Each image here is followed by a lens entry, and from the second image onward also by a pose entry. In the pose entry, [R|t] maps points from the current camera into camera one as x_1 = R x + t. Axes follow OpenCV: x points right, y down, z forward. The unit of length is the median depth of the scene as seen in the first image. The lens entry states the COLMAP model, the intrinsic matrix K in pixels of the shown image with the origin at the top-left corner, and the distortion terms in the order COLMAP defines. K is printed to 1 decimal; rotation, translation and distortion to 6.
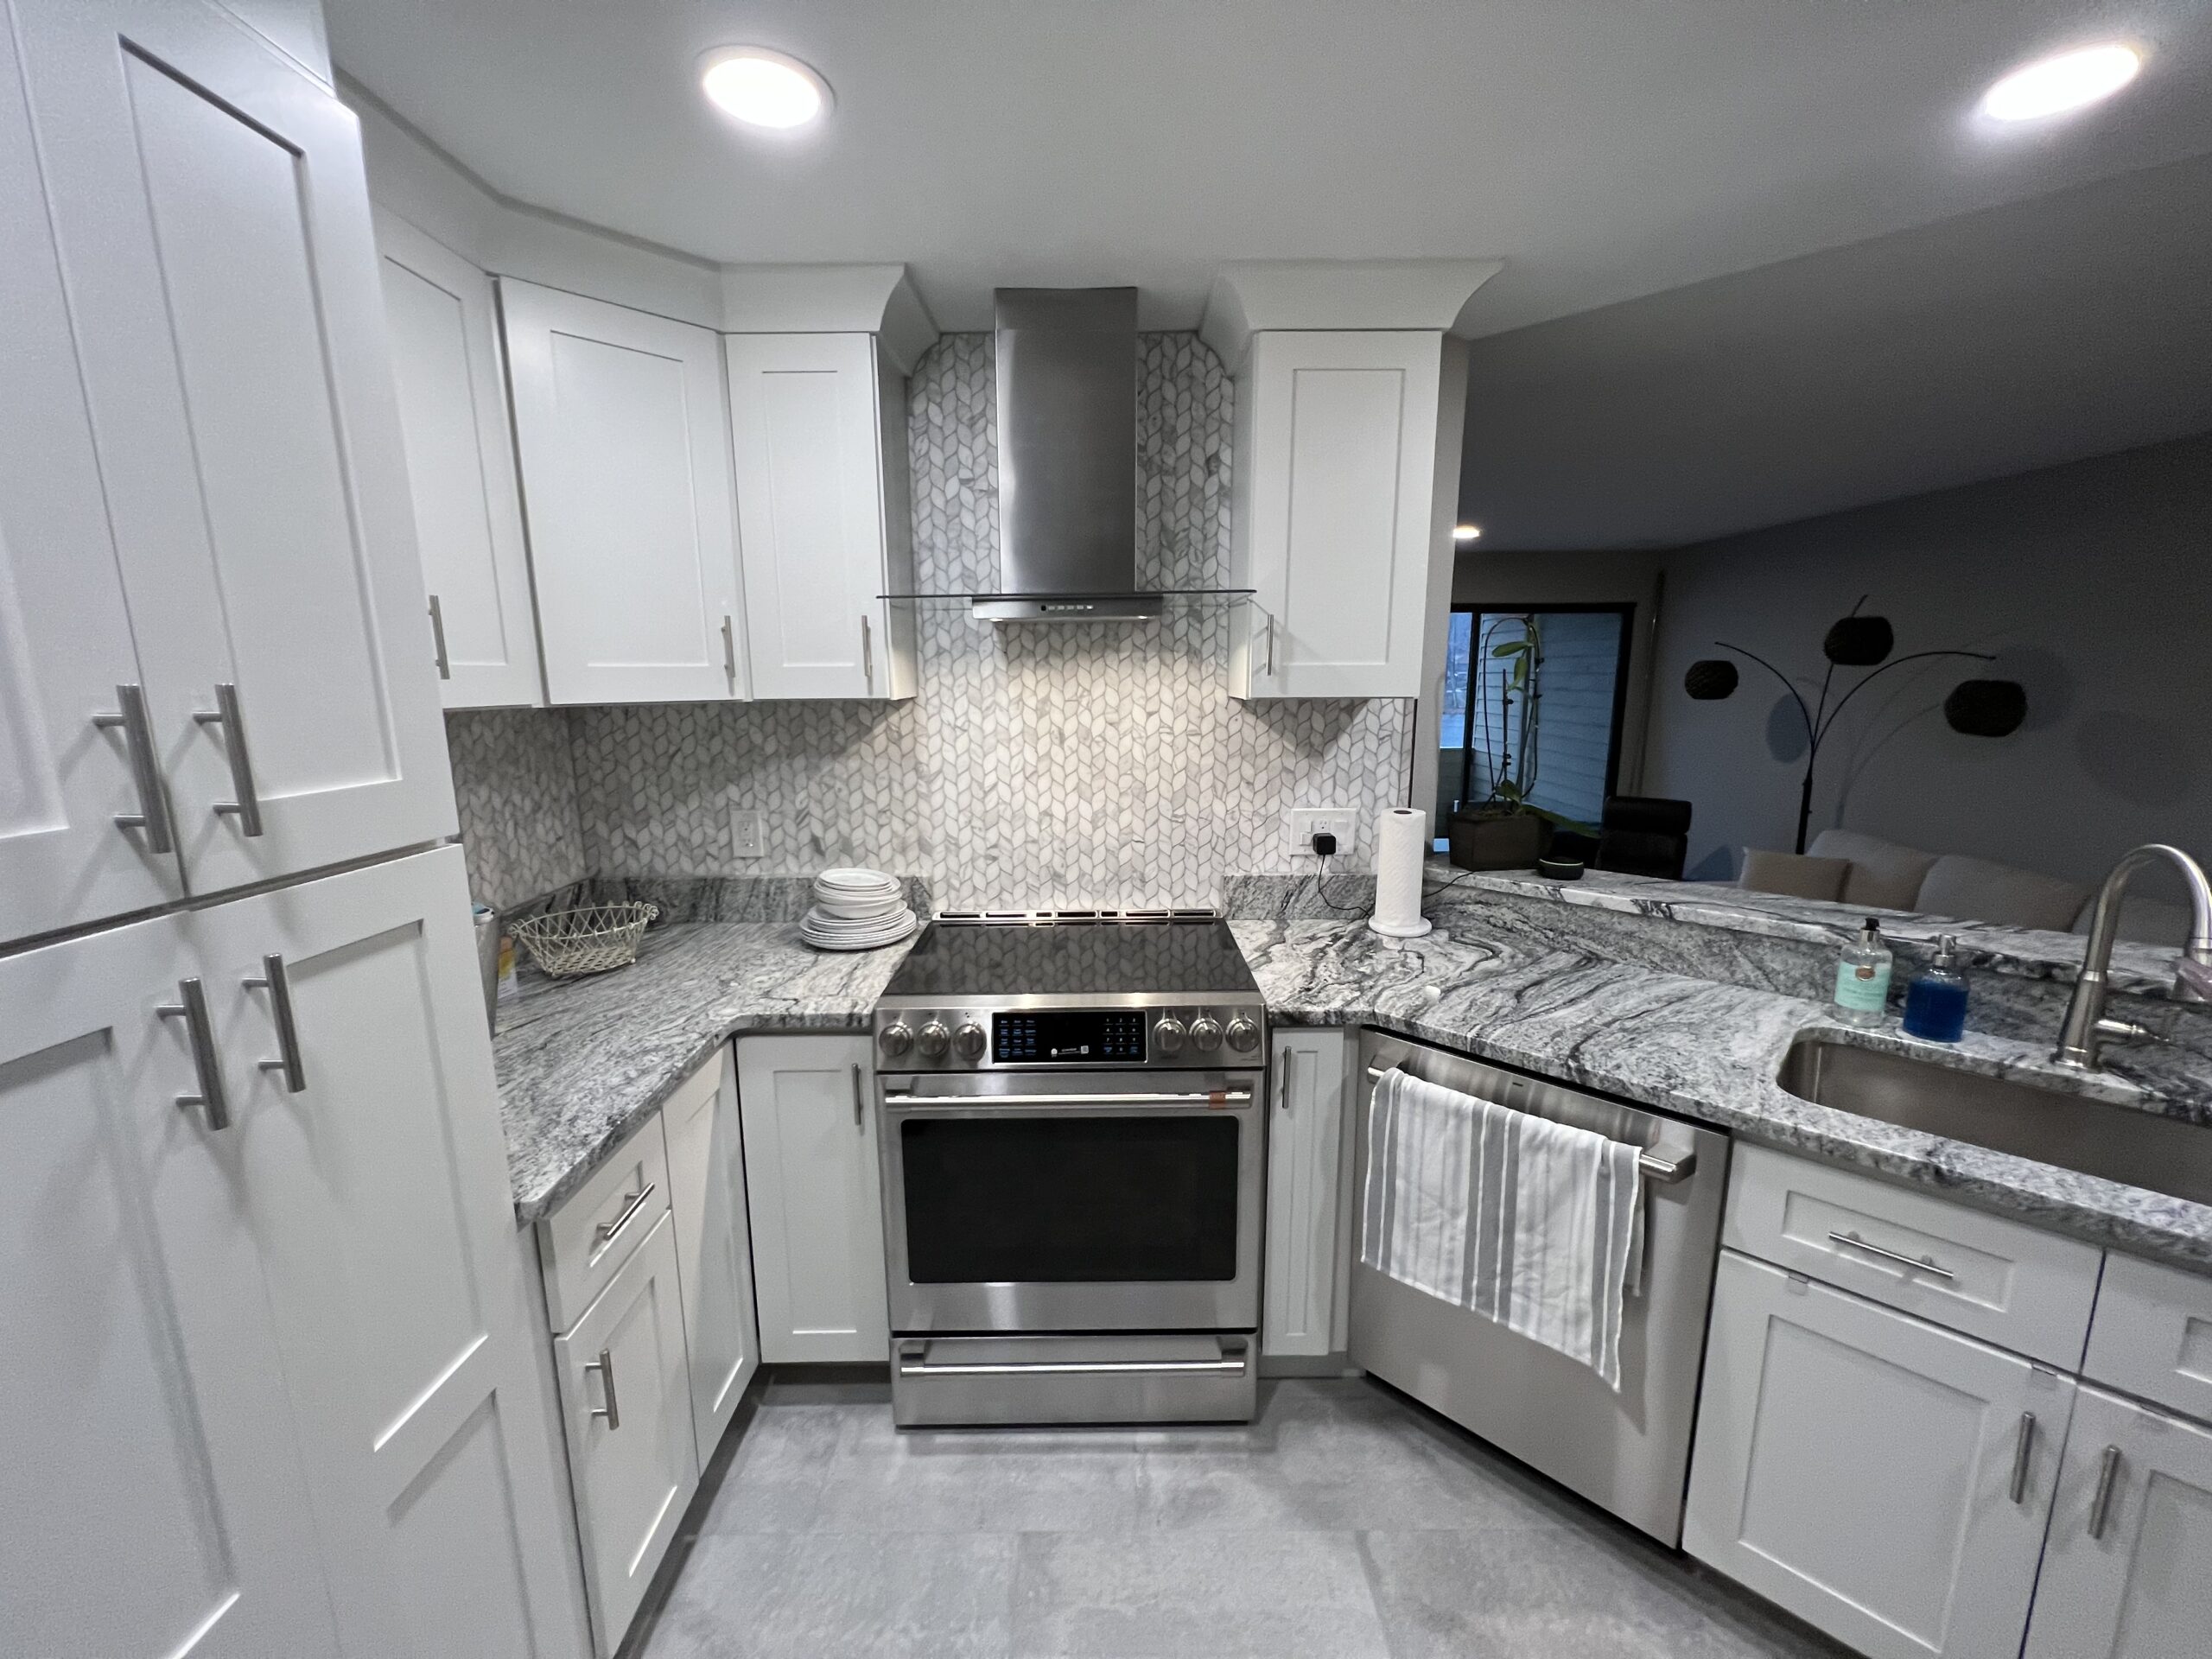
lens RADIAL K [[879.5, 0, 1101.5], [0, 879.5, 835.7], [0, 0, 1]] dist [-0.001569, 0.000373]
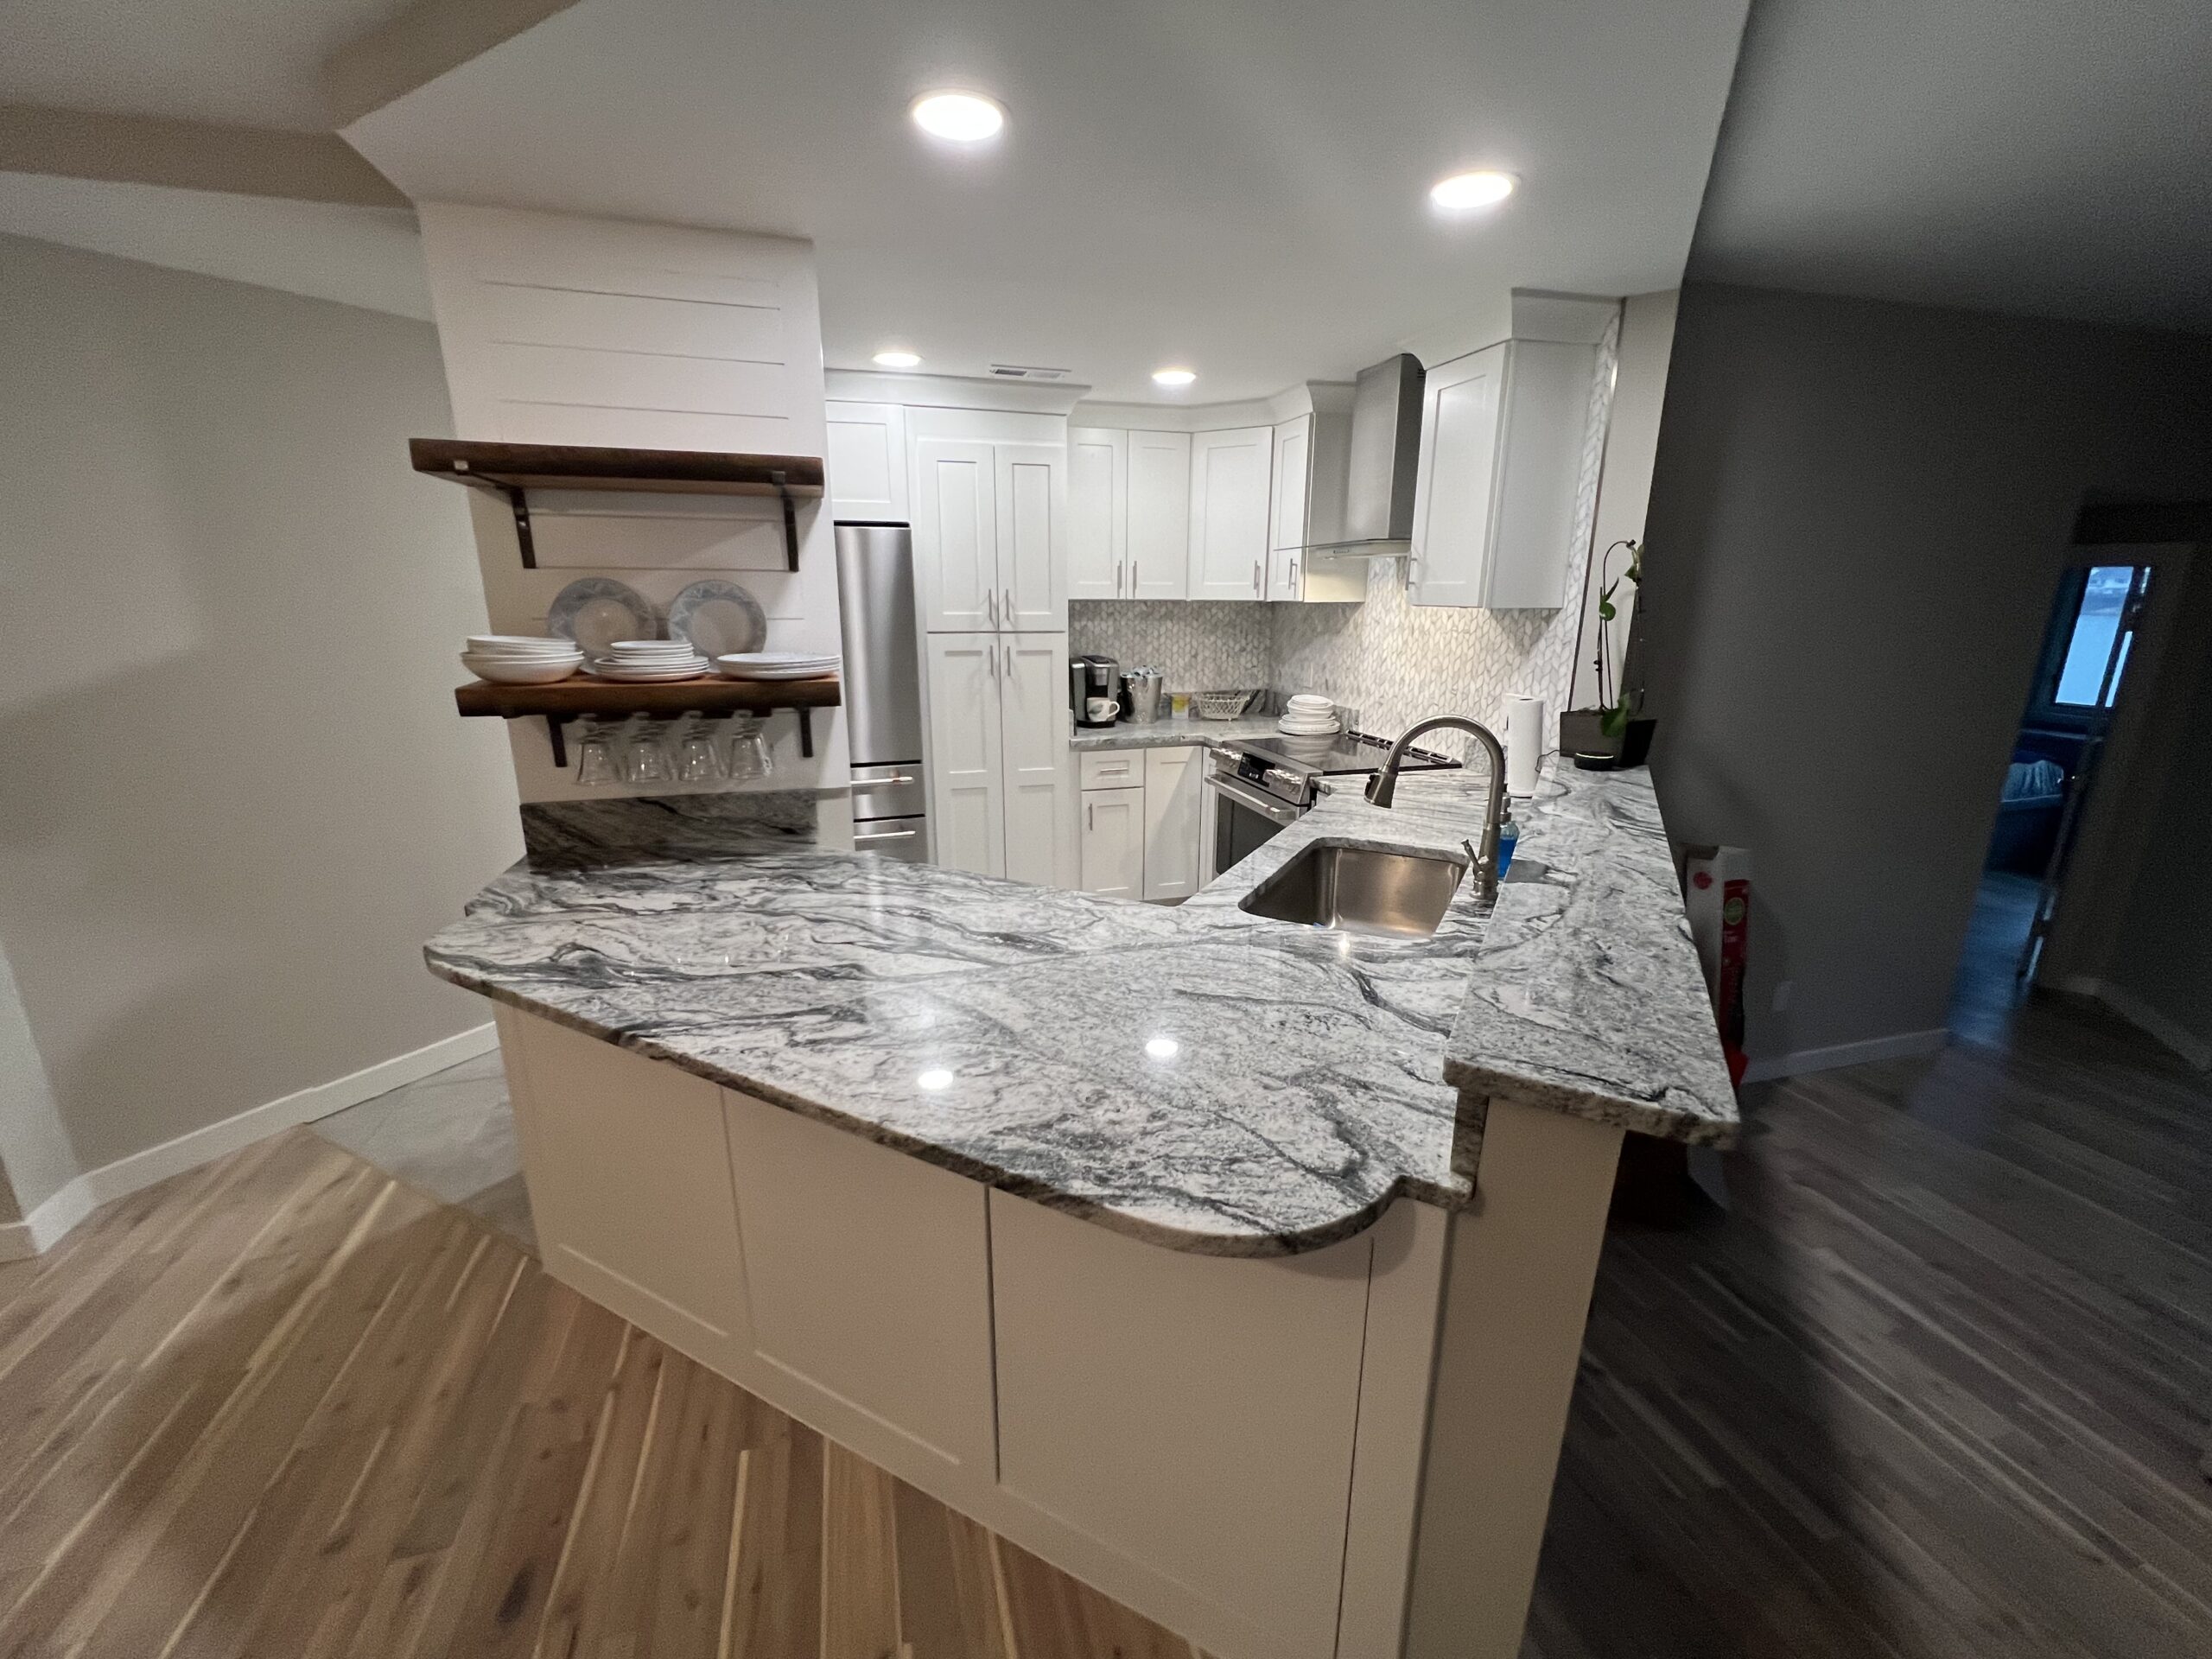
lens RADIAL K [[902.4, 0, 1100.1], [0, 902.4, 839.6], [0, 0, 1]] dist [-0.001002, -0.000021]
pose [[0.271480, 0.262750, -0.925884, 1.393783], [-0.179112, 0.959000, 0.219630, -0.007838], [0.945631, 0.106211, 0.307411, 0.021200]]
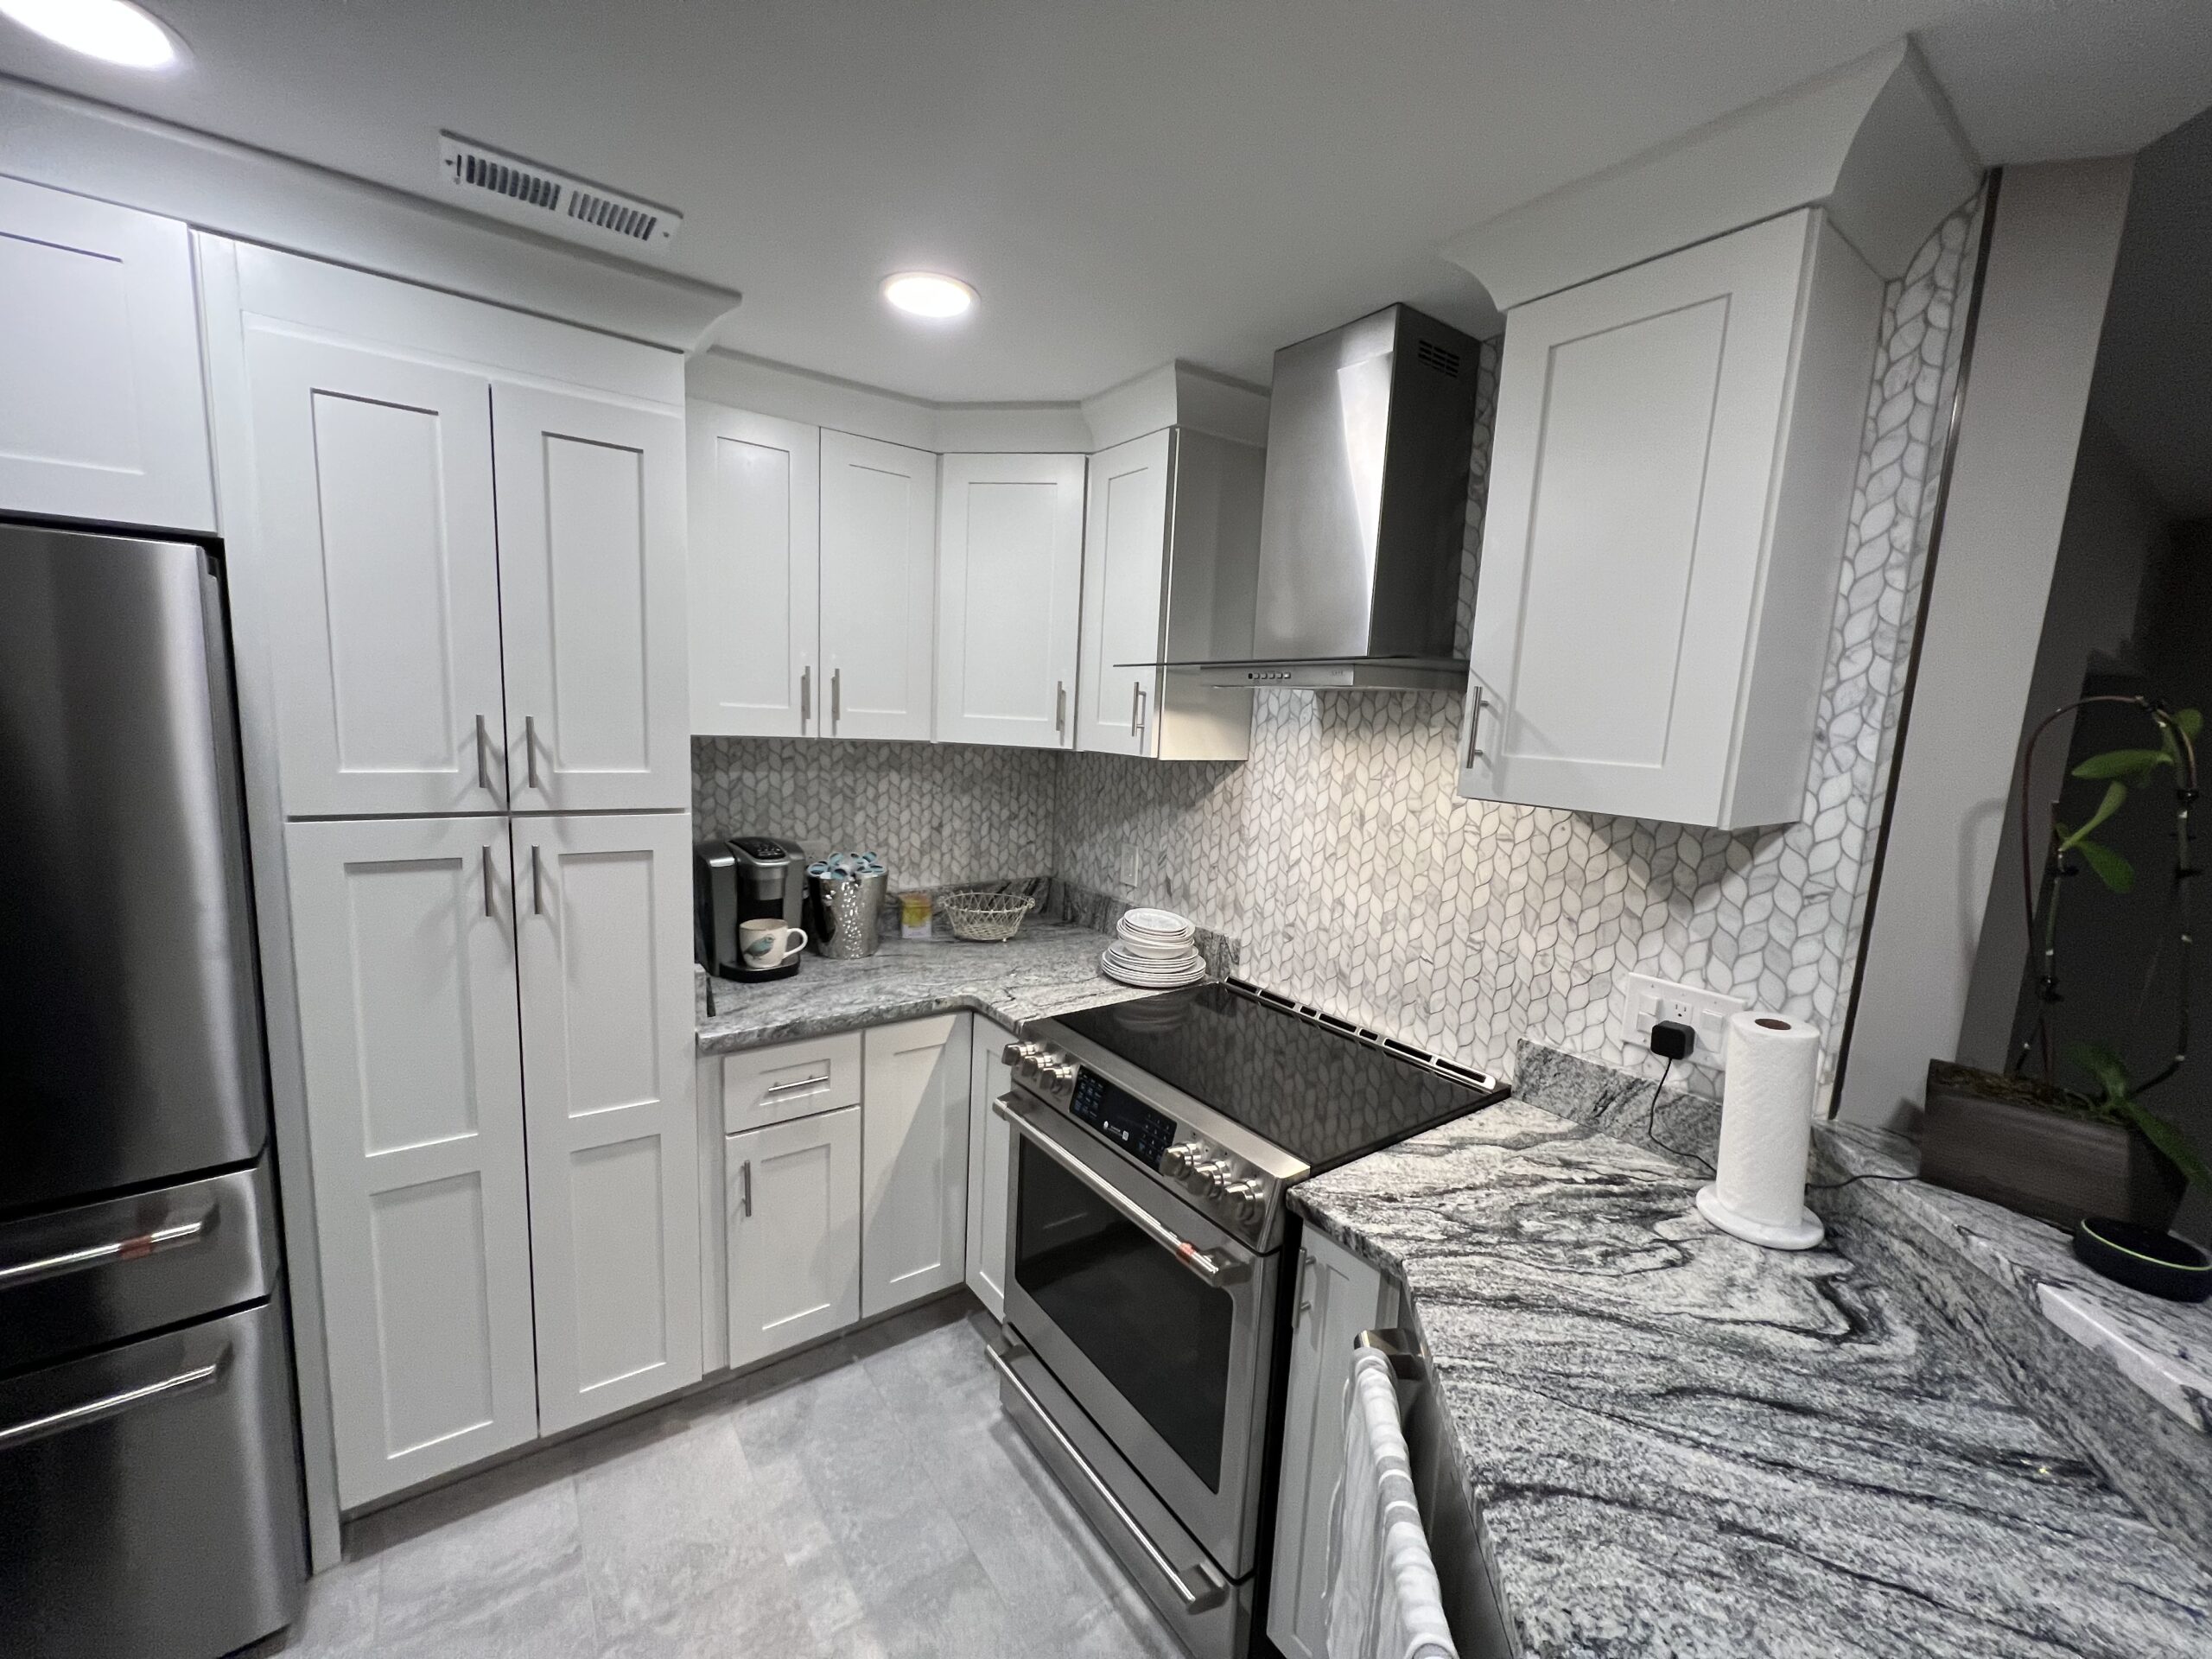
lens RADIAL K [[879.5, 0, 1099.2], [0, 879.5, 836.2], [0, 0, 1]] dist [-0.001569, 0.000373]
pose [[0.583907, 0.151215, -0.797613, 0.504586], [-0.199201, 0.979150, 0.039802, -0.079180], [0.787001, 0.135645, 0.601855, 0.271960]]
